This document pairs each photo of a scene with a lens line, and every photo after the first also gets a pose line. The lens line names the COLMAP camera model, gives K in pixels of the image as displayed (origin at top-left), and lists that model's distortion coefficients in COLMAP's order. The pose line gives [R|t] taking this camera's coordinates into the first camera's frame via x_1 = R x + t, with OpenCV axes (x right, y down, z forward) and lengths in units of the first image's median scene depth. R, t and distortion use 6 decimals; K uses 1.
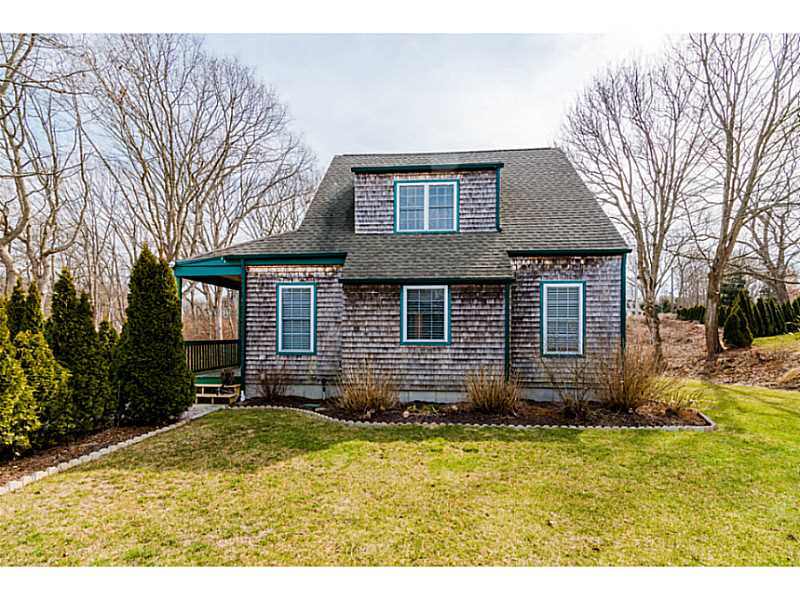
lens RADIAL K [[363.4, 0, 399.9], [0, 363.4, 300.6], [0, 0, 1]] dist [0.015979, -0.001139]
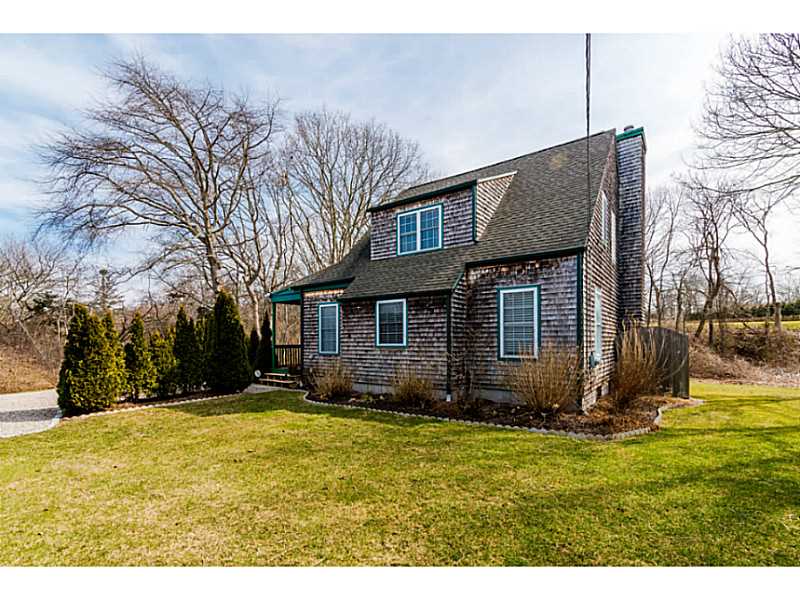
lens RADIAL K [[363.4, 0, 411.7], [0, 363.4, 300.4], [0, 0, 1]] dist [0.015979, -0.001139]
pose [[0.868016, -0.060318, -0.492859, 0.697656], [0.052283, 0.998179, -0.030080, 0.000847], [0.493775, 0.000342, 0.869589, -0.036524]]
